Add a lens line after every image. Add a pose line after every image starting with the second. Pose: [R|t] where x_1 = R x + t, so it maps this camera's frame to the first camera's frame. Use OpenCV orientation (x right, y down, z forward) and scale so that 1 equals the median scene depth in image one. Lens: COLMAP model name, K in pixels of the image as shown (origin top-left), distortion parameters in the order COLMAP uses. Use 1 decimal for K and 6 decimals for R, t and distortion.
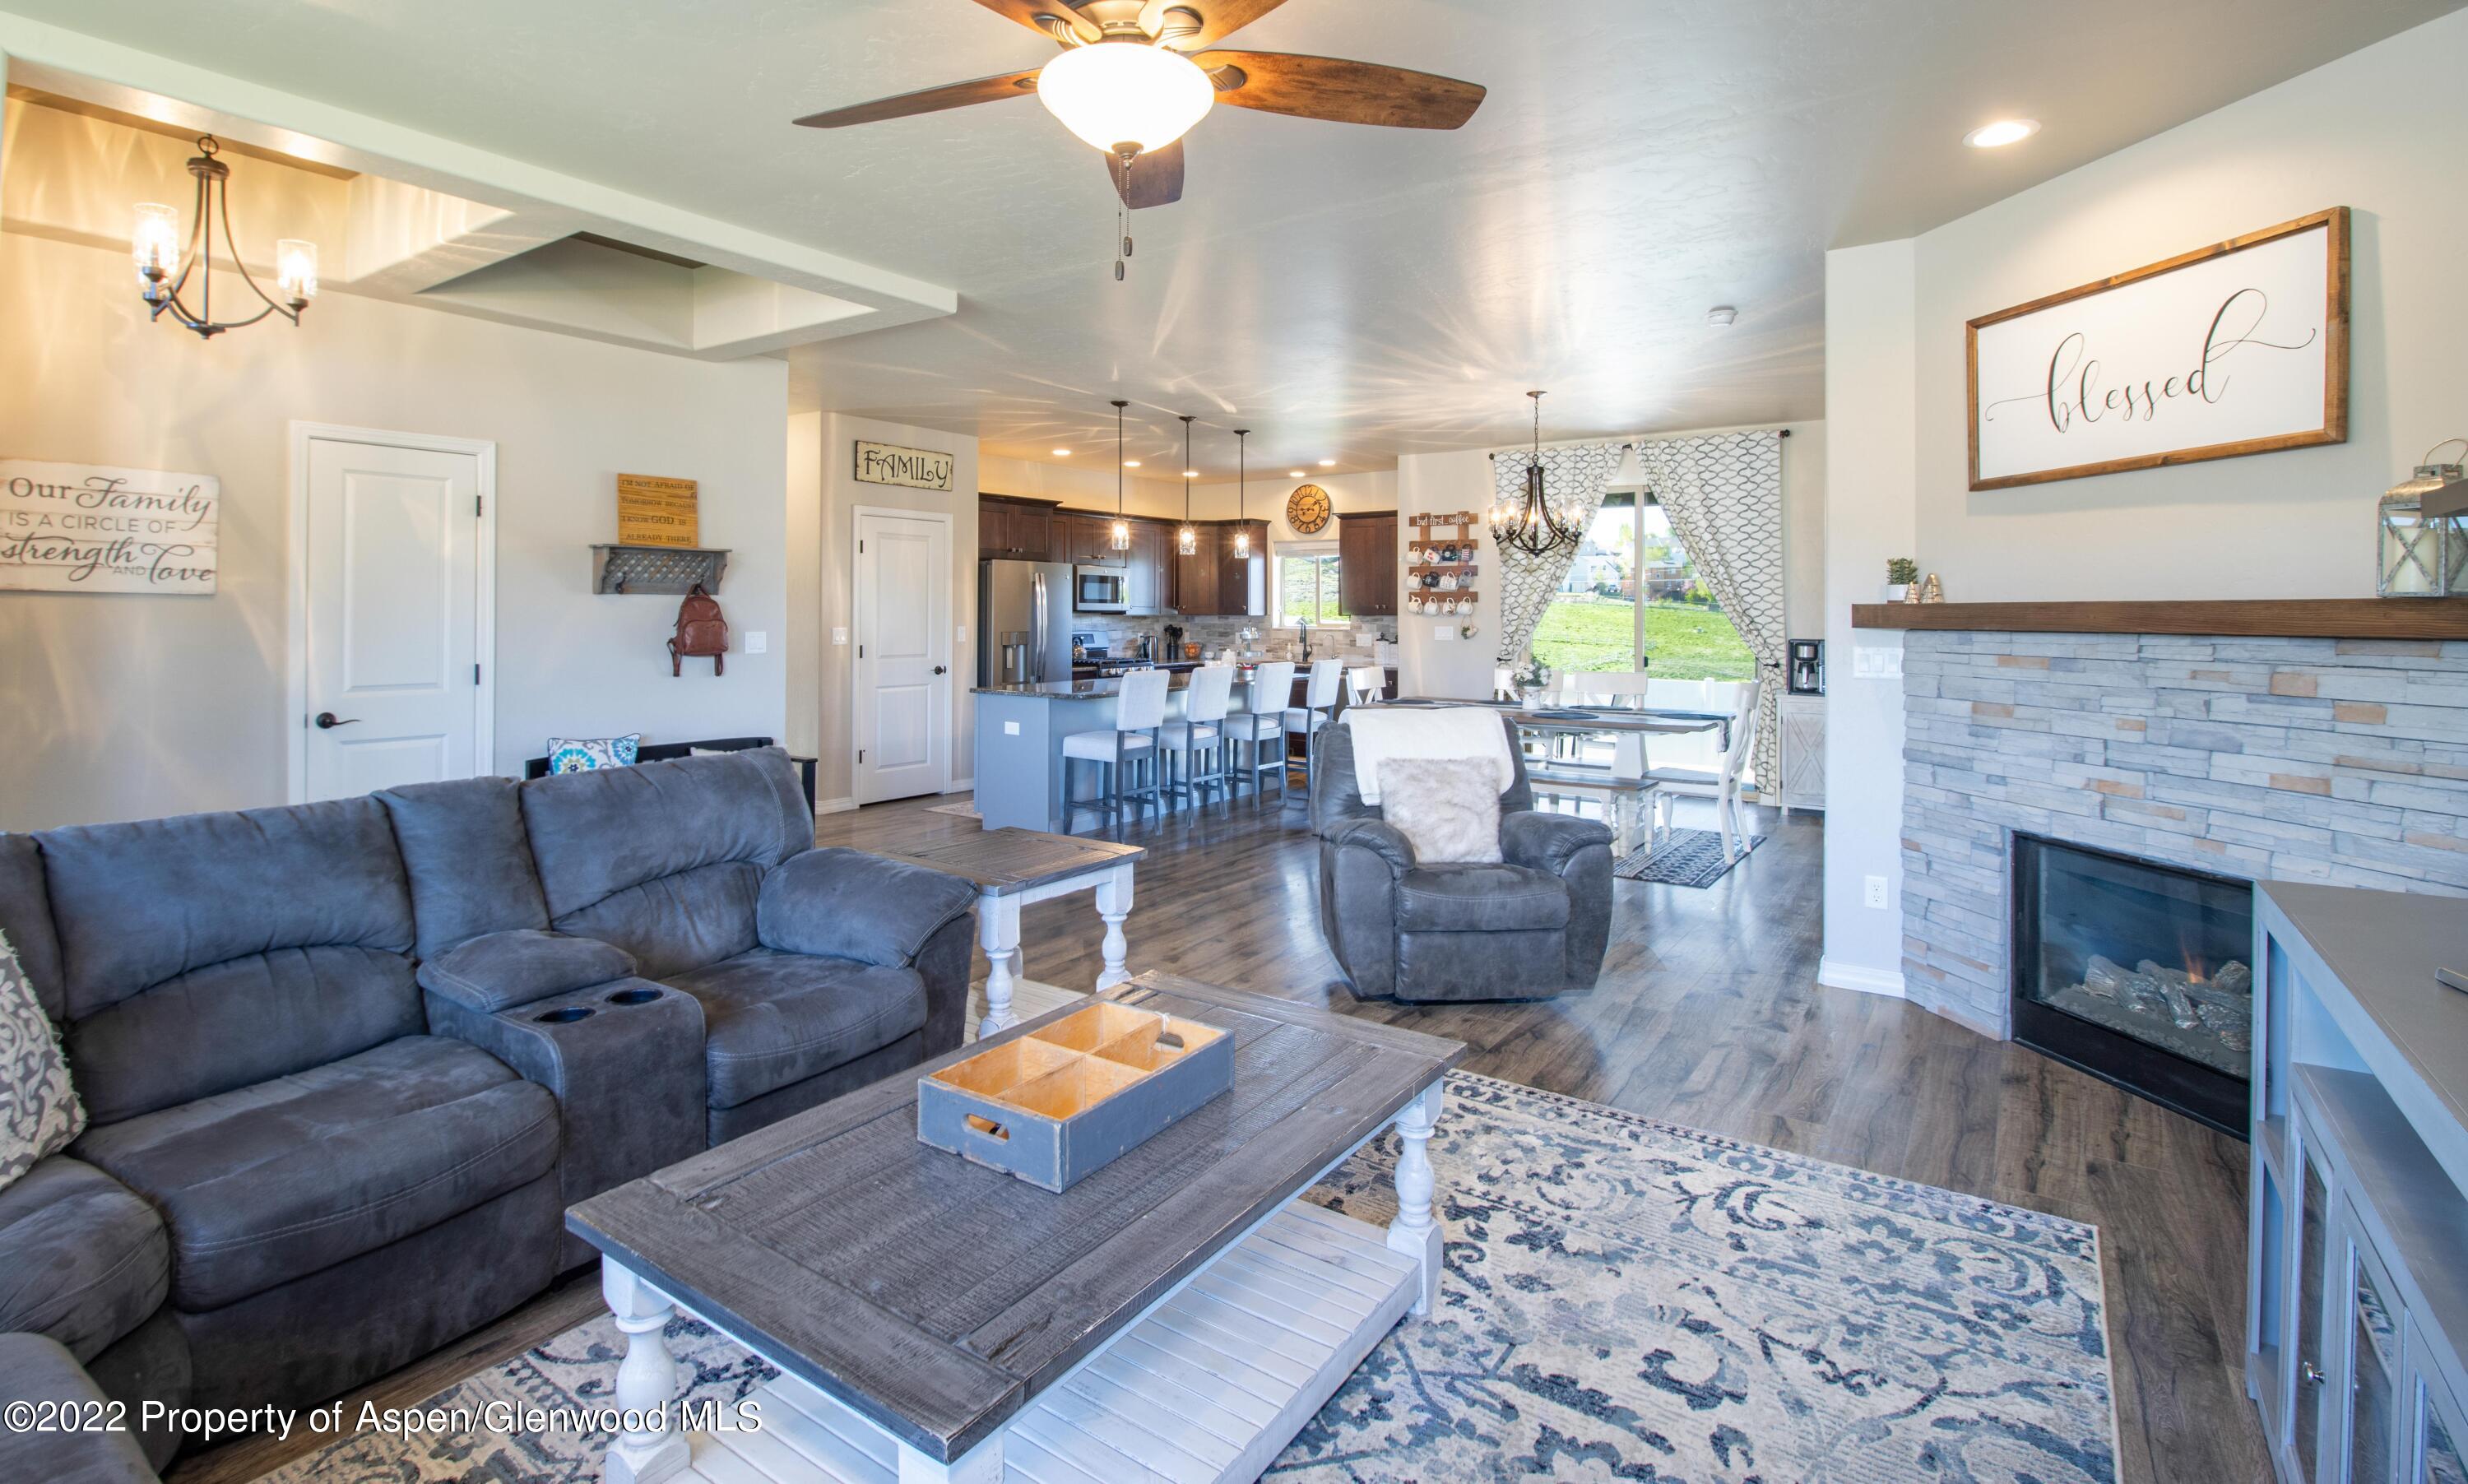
lens RADIAL K [[1160.9, 0, 1149.7], [0, 1160.9, 622.4], [0, 0, 1]] dist [0.002267, 0.000708]
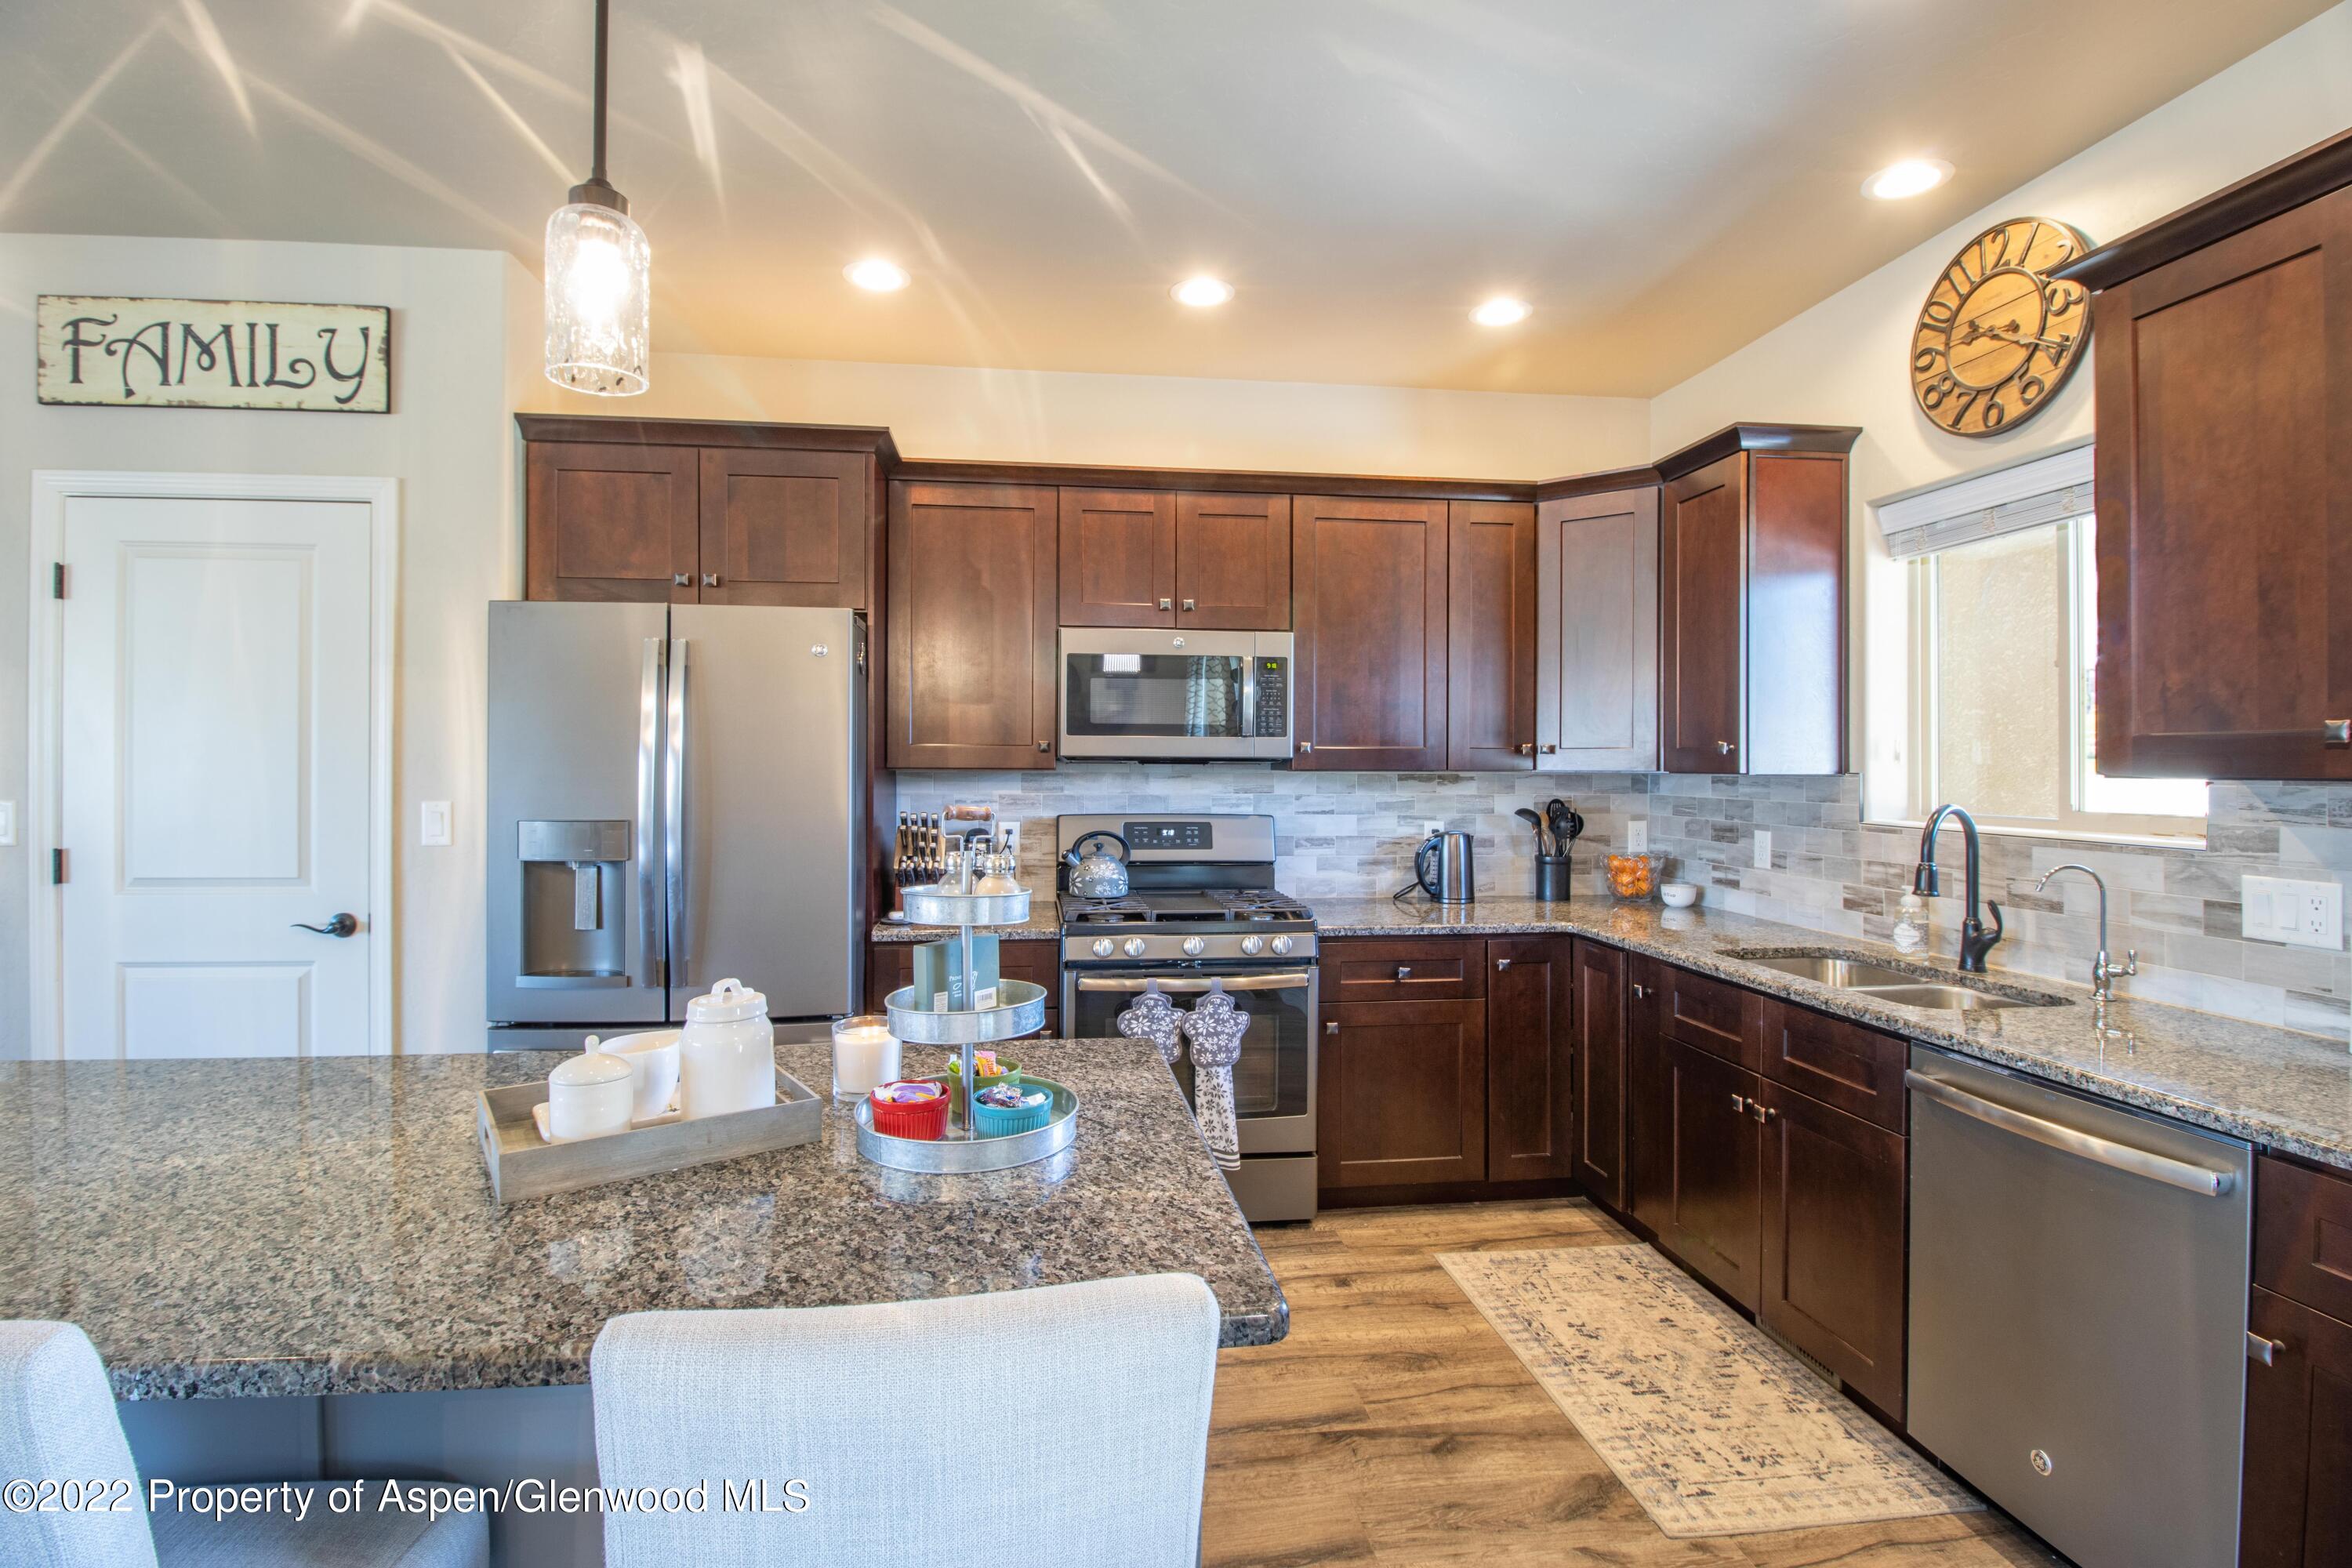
lens RADIAL K [[1080.1, 0, 1167.8], [0, 1080.1, 766.0], [0, 0, 1]] dist [-0.008242, -0.002140]
pose [[0.707895, 0.002053, -0.706314, 0.238985], [-0.007275, 0.999964, -0.004384, -0.008256], [0.706280, 0.008242, 0.707885, 1.012011]]
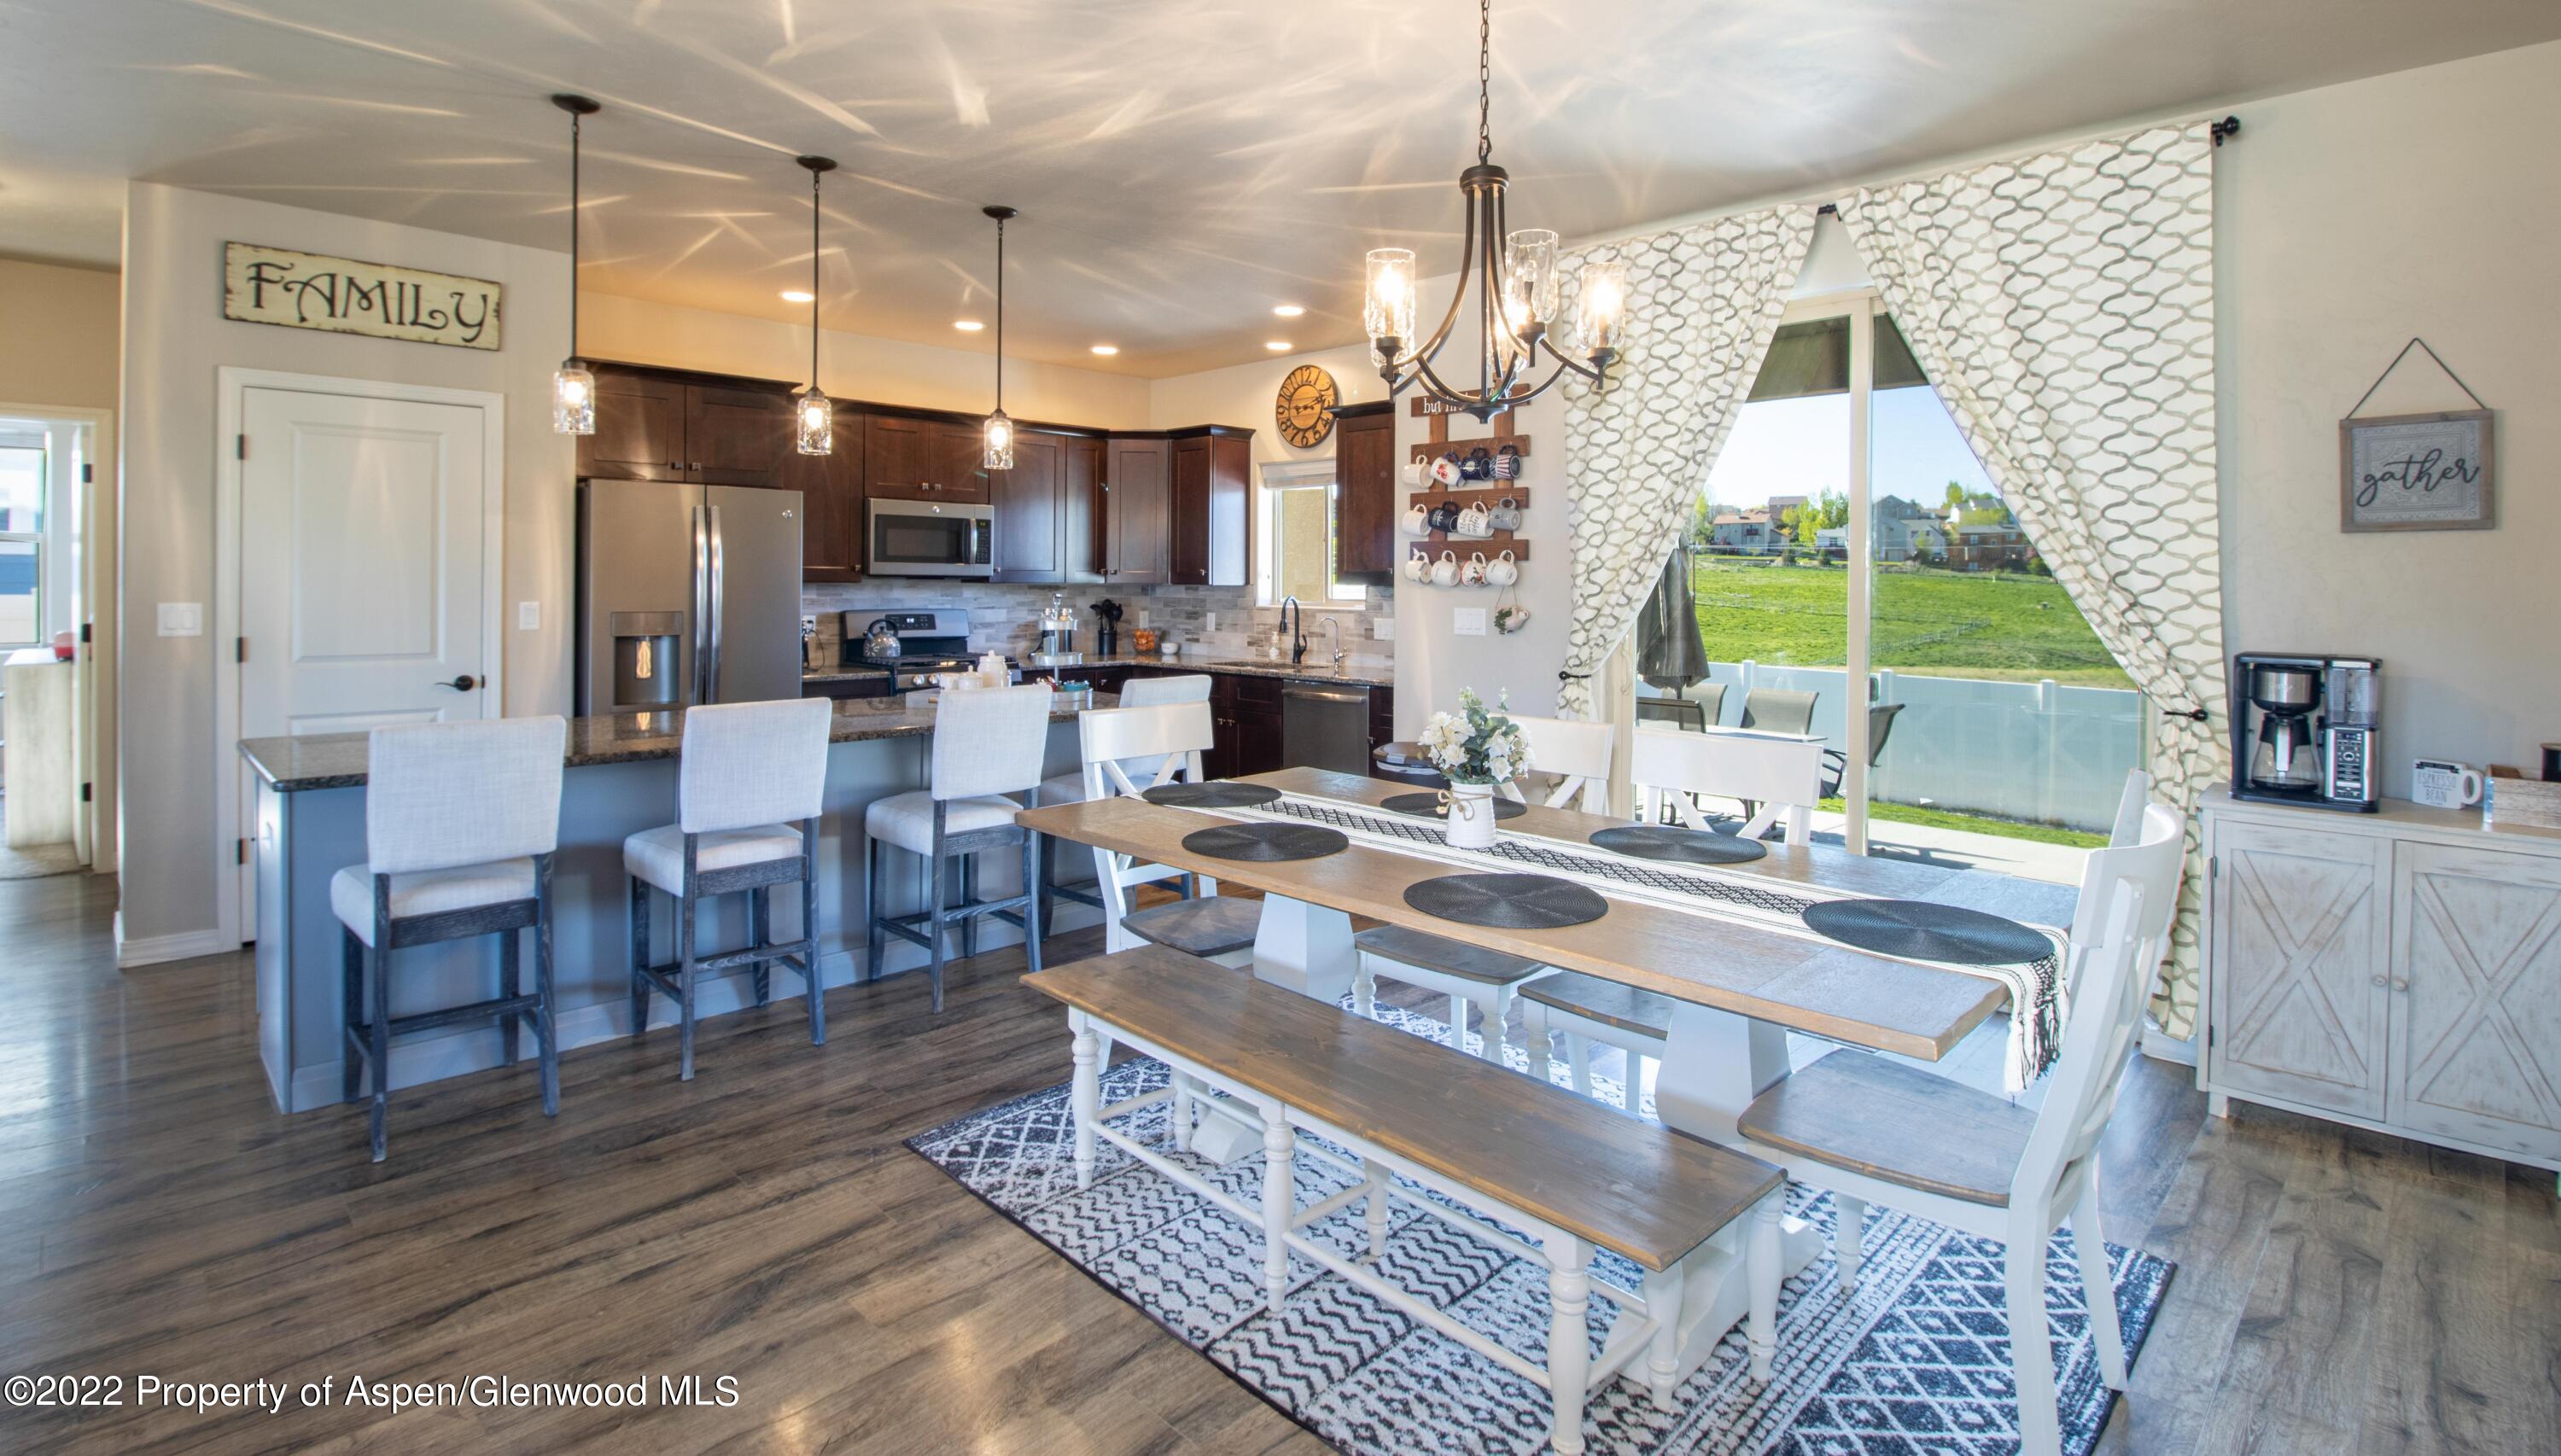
lens RADIAL K [[1202.1, 0, 1240.1], [0, 1202.1, 606.5], [0, 0, 1]] dist [-0.004423, -0.003726]
pose [[0.988717, 0.007539, -0.149607, 0.272762], [-0.005788, 0.999910, 0.012136, -0.003506], [0.149685, -0.011133, 0.988671, 0.539640]]
